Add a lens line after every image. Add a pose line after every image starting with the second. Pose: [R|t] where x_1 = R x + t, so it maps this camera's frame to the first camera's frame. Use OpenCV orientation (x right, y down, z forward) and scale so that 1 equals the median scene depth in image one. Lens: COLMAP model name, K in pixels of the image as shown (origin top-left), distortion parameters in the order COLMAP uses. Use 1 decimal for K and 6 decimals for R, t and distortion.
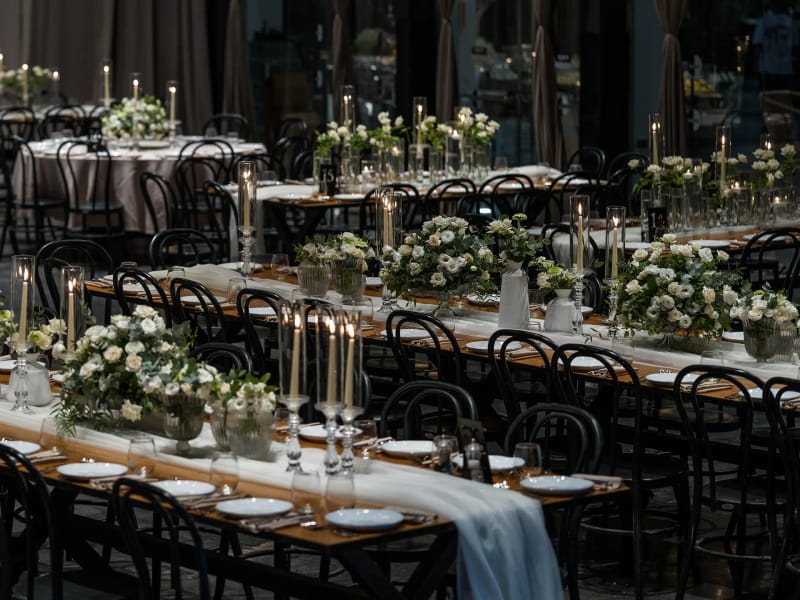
lens RADIAL K [[1469.8, 0, 416.8], [0, 1469.8, 299.9], [0, 0, 1]] dist [0.027996, 0.035687]
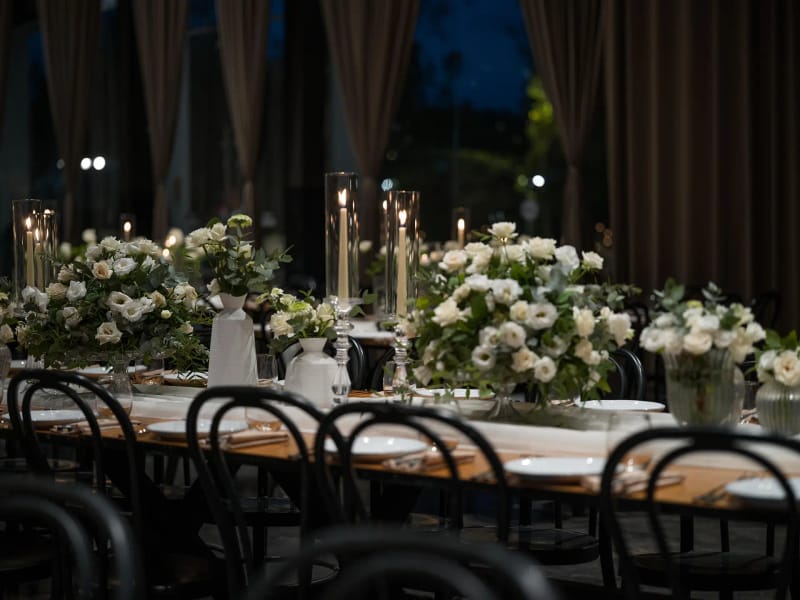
lens RADIAL K [[1469.8, 0, 416.8], [0, 1469.8, 299.9], [0, 0, 1]] dist [0.027996, 0.035687]
pose [[0.981003, -0.007178, 0.193858, 0.026561], [0.023126, 0.996516, -0.080134, 0.030330], [-0.192607, 0.083095, 0.977751, 0.443736]]
